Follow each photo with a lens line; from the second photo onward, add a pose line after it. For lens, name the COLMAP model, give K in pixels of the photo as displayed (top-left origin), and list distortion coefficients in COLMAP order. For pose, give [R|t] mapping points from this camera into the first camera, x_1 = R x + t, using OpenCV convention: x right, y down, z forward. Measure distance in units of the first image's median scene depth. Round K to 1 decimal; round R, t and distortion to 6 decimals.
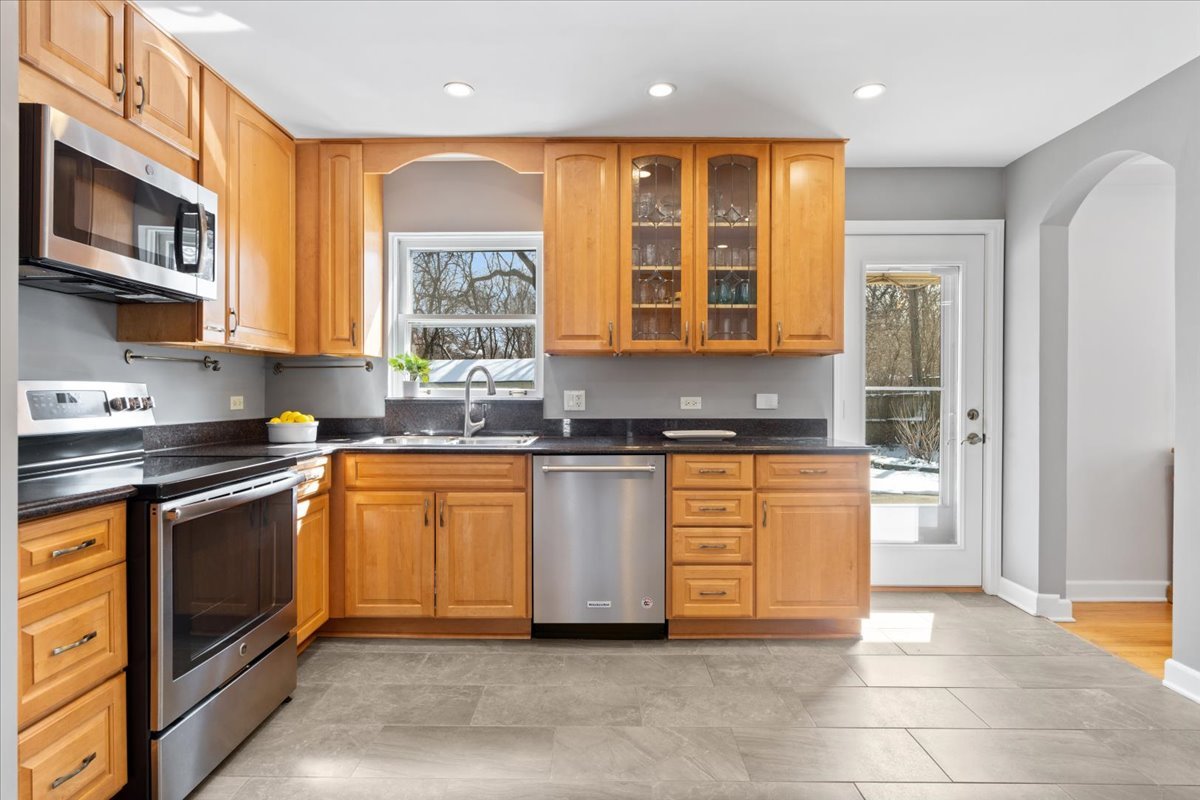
lens RADIAL K [[636.3, 0, 596.2], [0, 636.3, 395.5], [0, 0, 1]] dist [-0.004577, 0.004505]
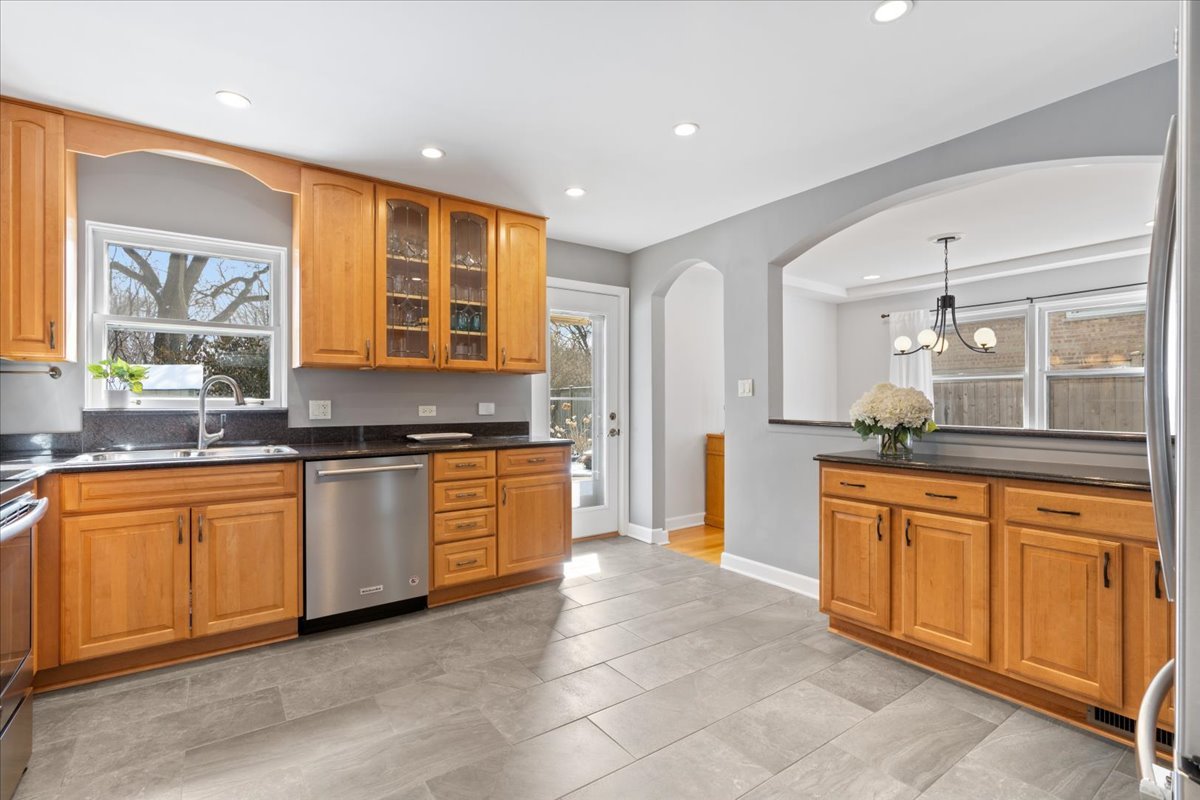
lens RADIAL K [[550.5, 0, 600.6], [0, 550.5, 399.7], [0, 0, 1]] dist [-0.008686, 0.002911]
pose [[0.807718, -0.000468, 0.589569, -0.218522], [0.005291, 0.999965, -0.006455, -0.000805], [-0.589545, 0.008333, 0.807692, -0.027137]]
